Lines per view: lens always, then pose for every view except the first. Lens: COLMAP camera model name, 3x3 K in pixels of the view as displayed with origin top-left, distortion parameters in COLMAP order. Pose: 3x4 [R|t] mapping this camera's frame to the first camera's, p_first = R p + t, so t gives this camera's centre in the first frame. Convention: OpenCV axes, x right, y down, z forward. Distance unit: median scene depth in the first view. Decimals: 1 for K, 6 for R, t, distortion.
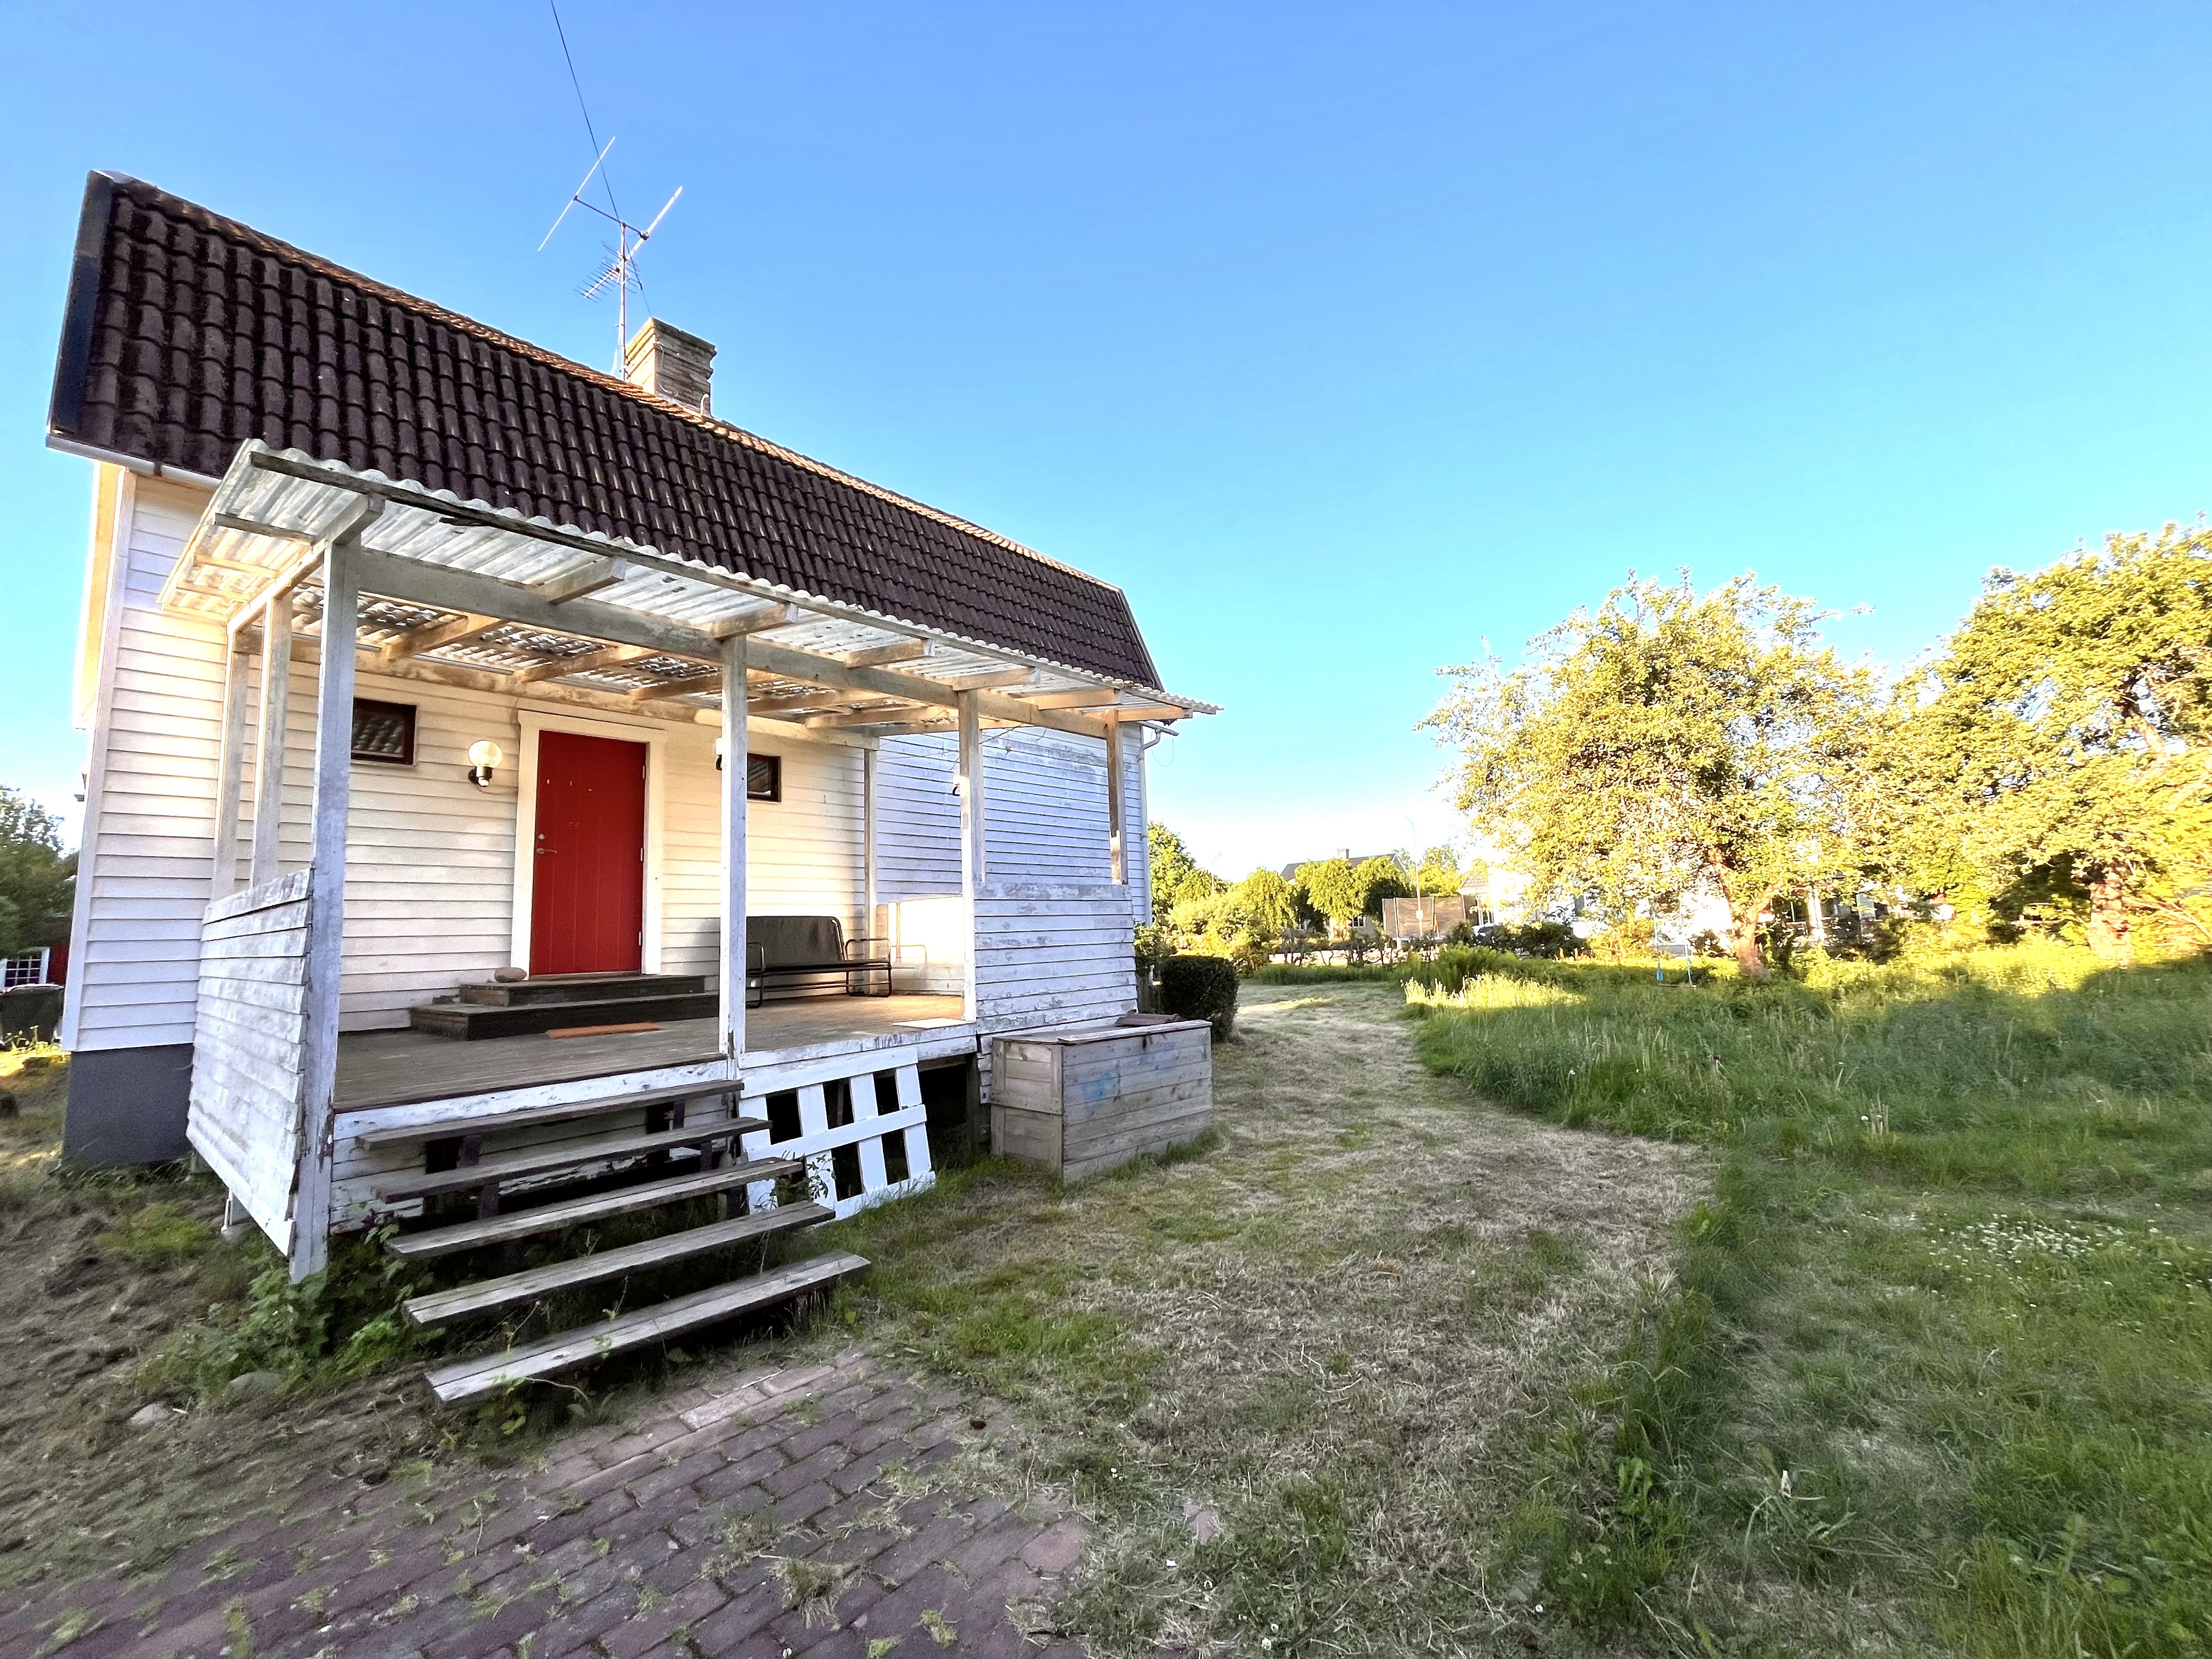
lens RADIAL K [[896.9, 0, 1097.7], [0, 896.9, 828.1], [0, 0, 1]] dist [0.001474, -0.000125]
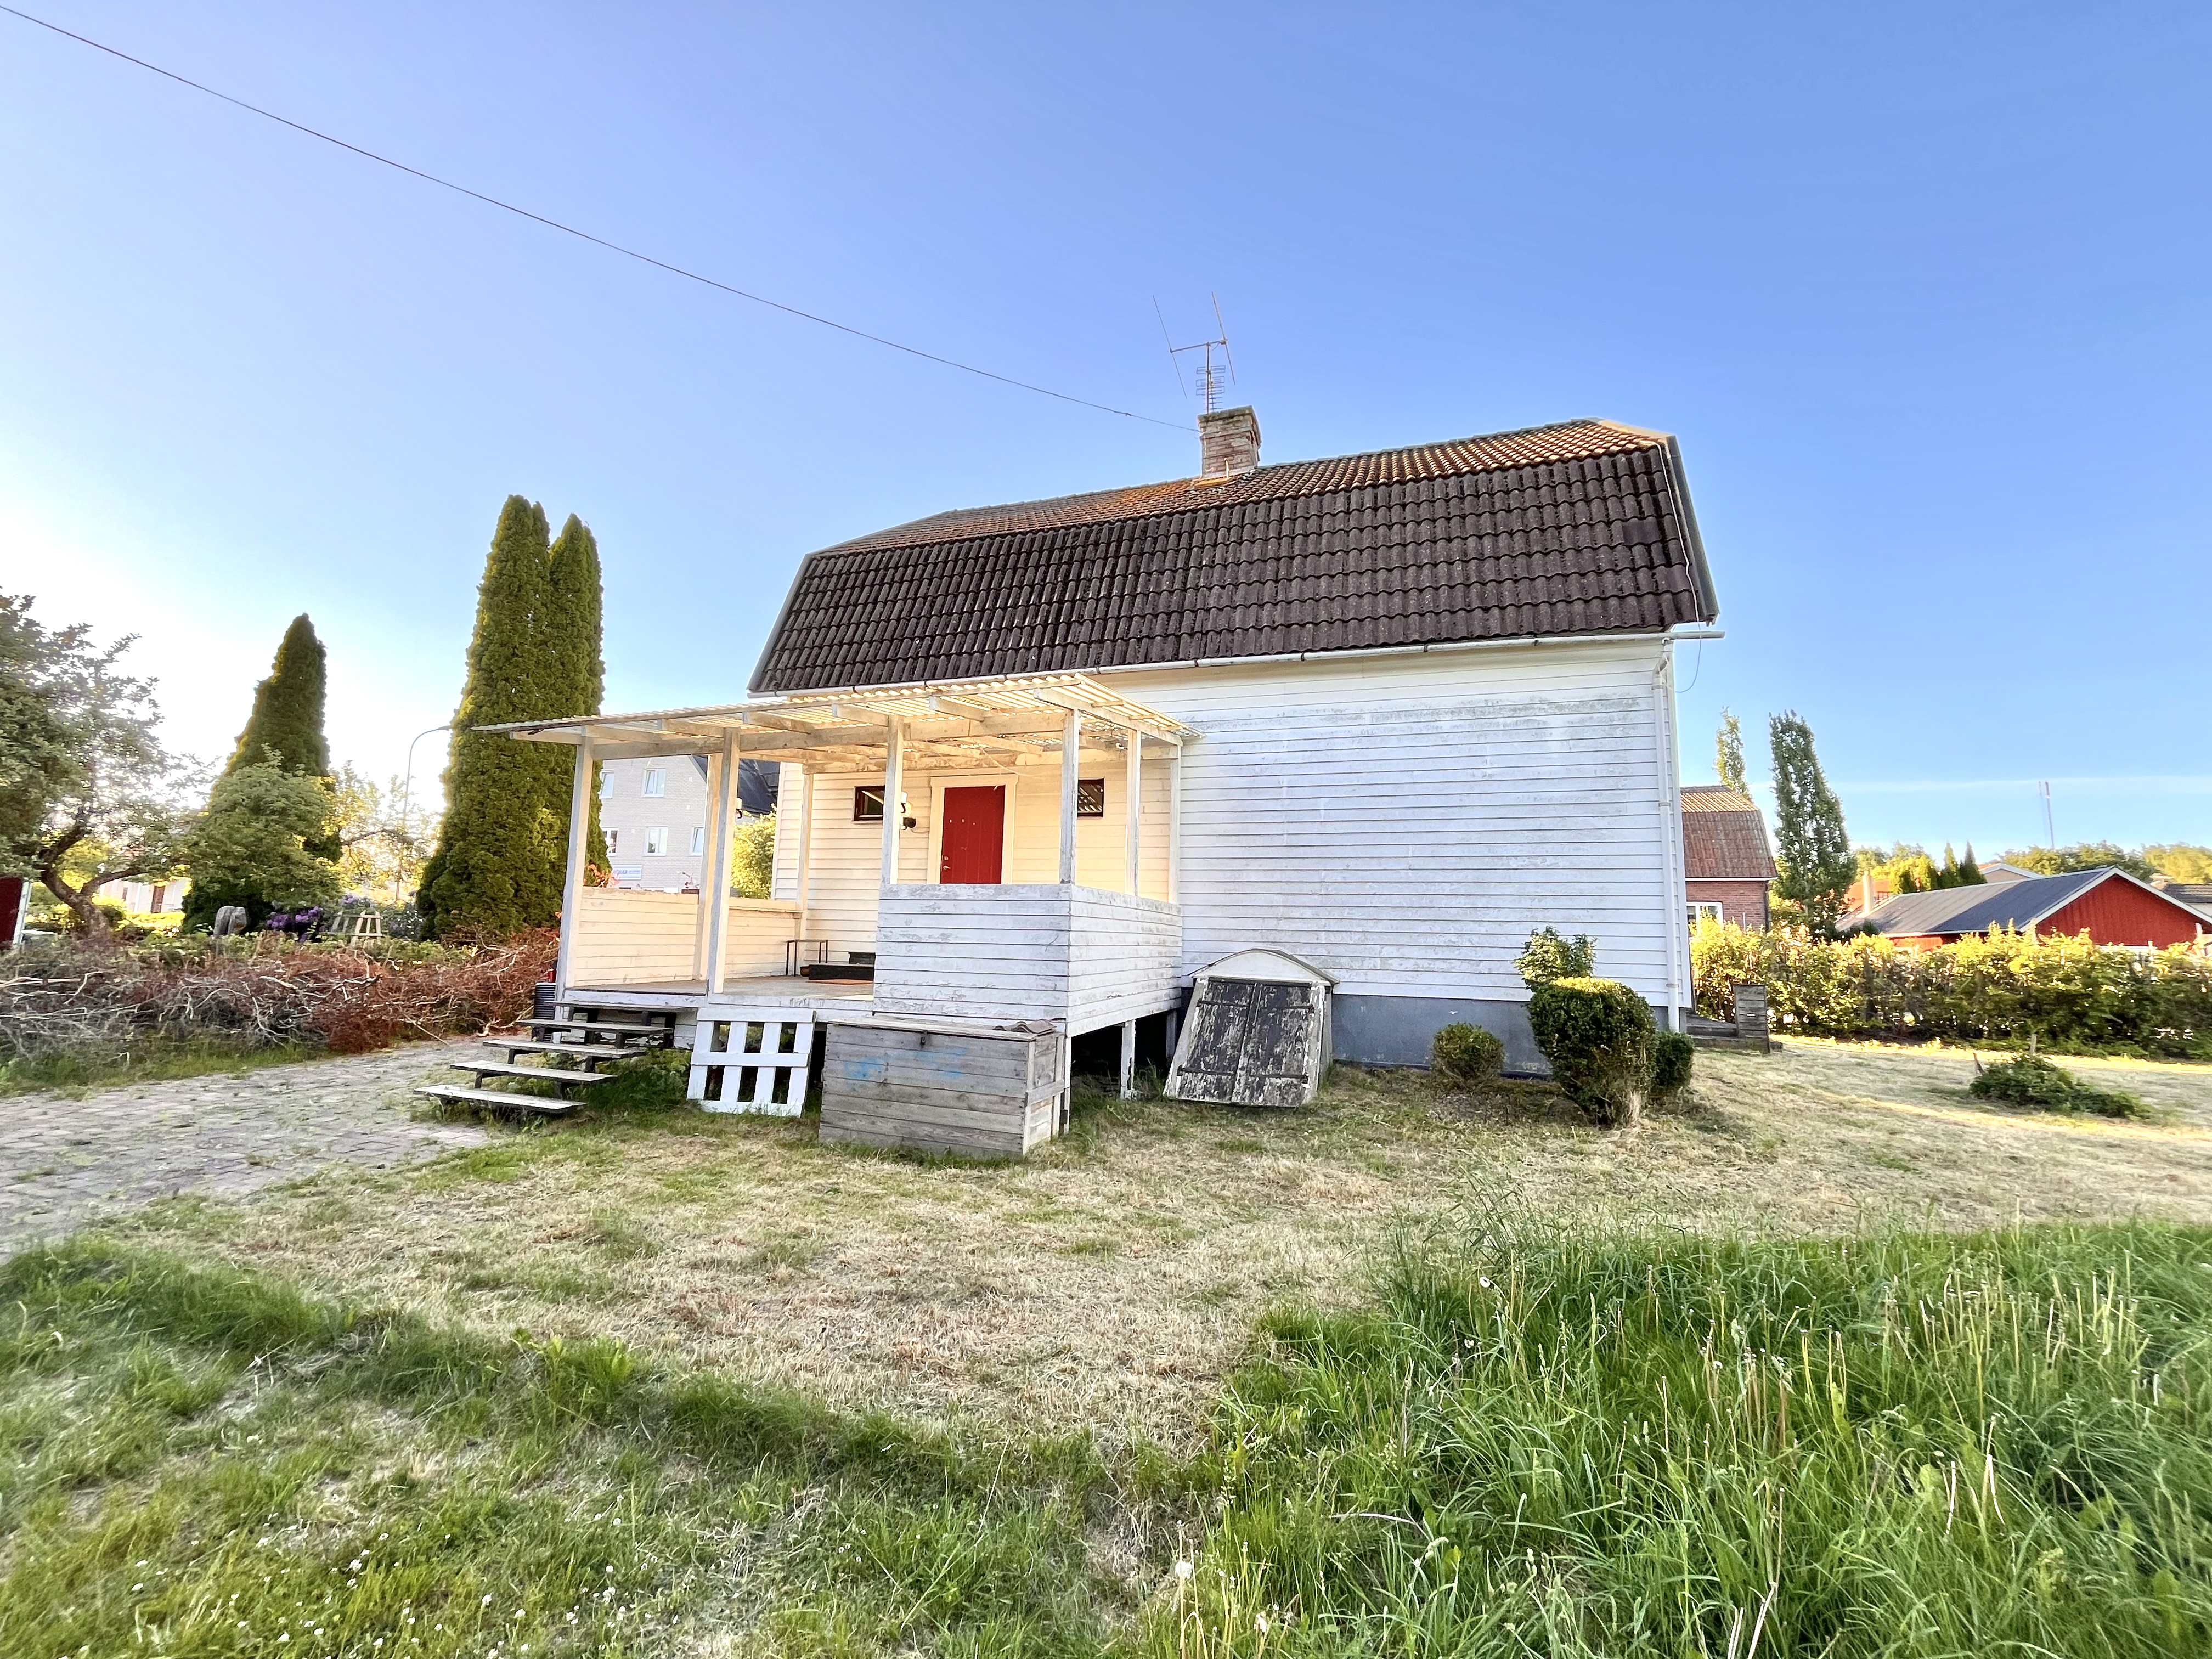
lens RADIAL K [[896.9, 0, 1099.8], [0, 896.9, 833.6], [0, 0, 1]] dist [0.001474, -0.000125]
pose [[0.380410, -0.066194, -0.922446, 1.021820], [0.070613, 0.996602, -0.042396, 0.059480], [0.922118, -0.049009, 0.383791, 0.762044]]
